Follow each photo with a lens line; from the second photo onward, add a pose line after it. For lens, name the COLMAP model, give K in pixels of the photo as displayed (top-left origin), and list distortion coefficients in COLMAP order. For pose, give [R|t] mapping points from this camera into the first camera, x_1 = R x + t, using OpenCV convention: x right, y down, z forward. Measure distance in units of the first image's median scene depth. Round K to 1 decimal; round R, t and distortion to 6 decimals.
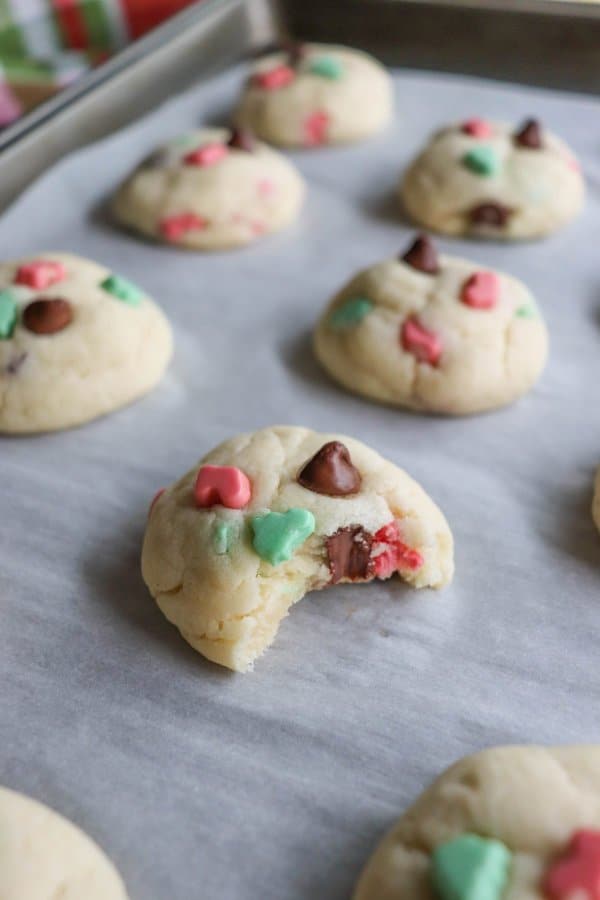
lens RADIAL K [[1007.9, 0, 299.2], [0, 1007.9, 473.1], [0, 0, 1]] dist [-0.136438, 0.138977]
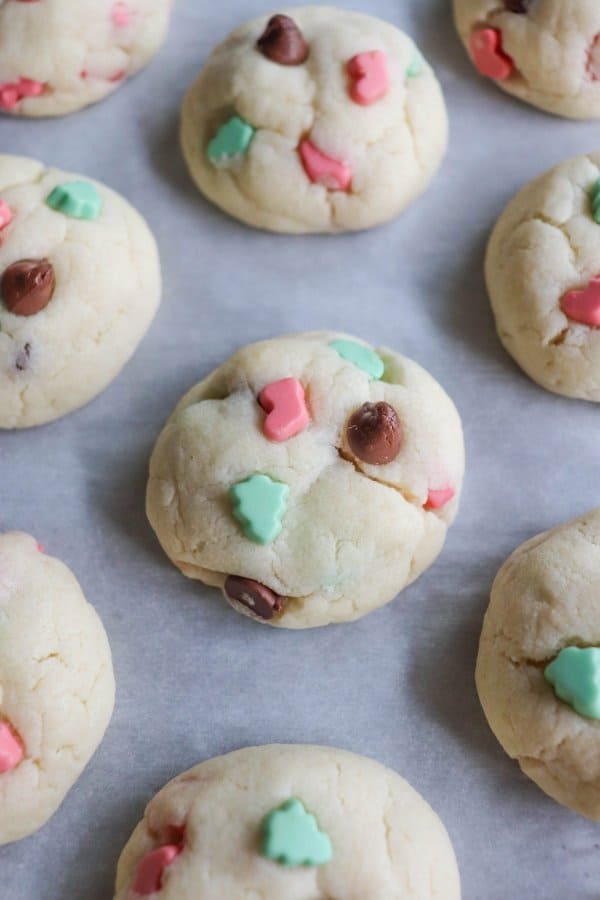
lens RADIAL K [[1077.2, 0, 298.8], [0, 1077.2, 424.8], [0, 0, 1]] dist [-0.129192, 0.092409]
pose [[0.924261, -0.363595, 0.116365, -0.119461], [0.264719, 0.830025, 0.490899, -0.527801], [-0.275075, -0.422915, 0.863410, 0.120567]]
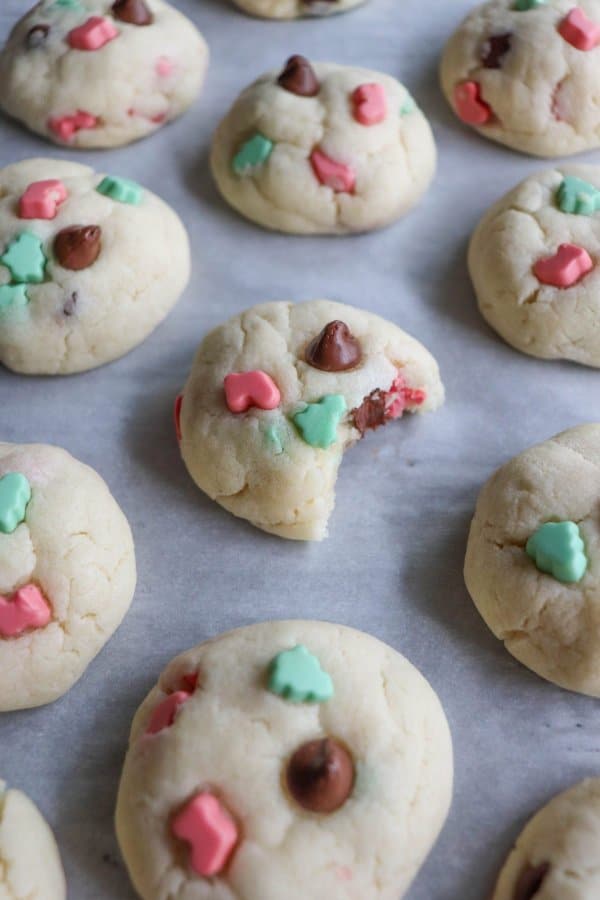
lens RADIAL K [[1007.9, 0, 299.2], [0, 1007.9, 473.1], [0, 0, 1]] dist [-0.136438, 0.138977]
pose [[0.930752, -0.319260, 0.178252, -0.254660], [0.244645, 0.906033, 0.345330, -0.274881], [-0.271752, -0.277808, 0.921397, -0.053226]]
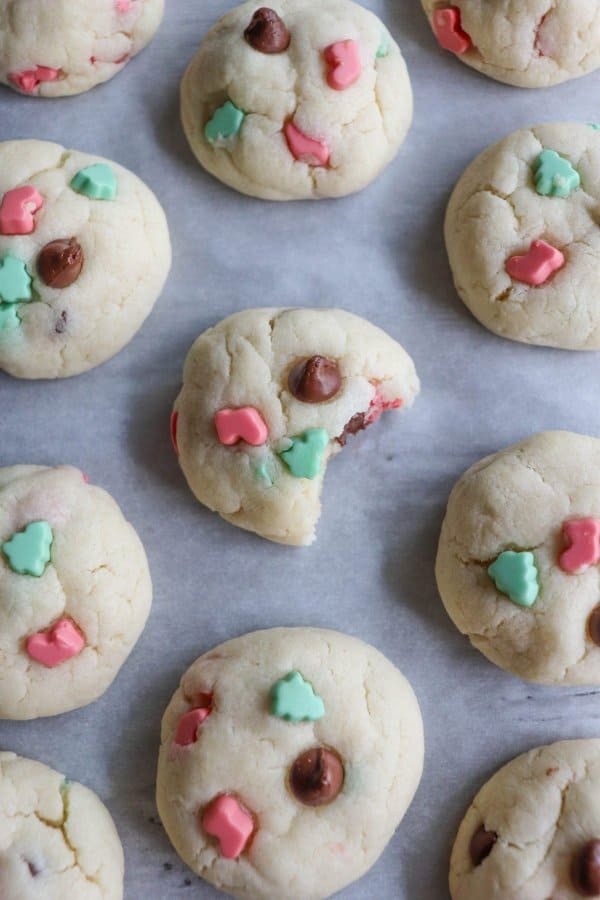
lens RADIAL K [[1007.9, 0, 299.2], [0, 1007.9, 473.1], [0, 0, 1]] dist [-0.136438, 0.138977]
pose [[0.913296, -0.404286, 0.049432, -0.094198], [0.282819, 0.716823, 0.637321, -0.699260], [-0.293094, -0.568083, 0.769011, 0.026999]]
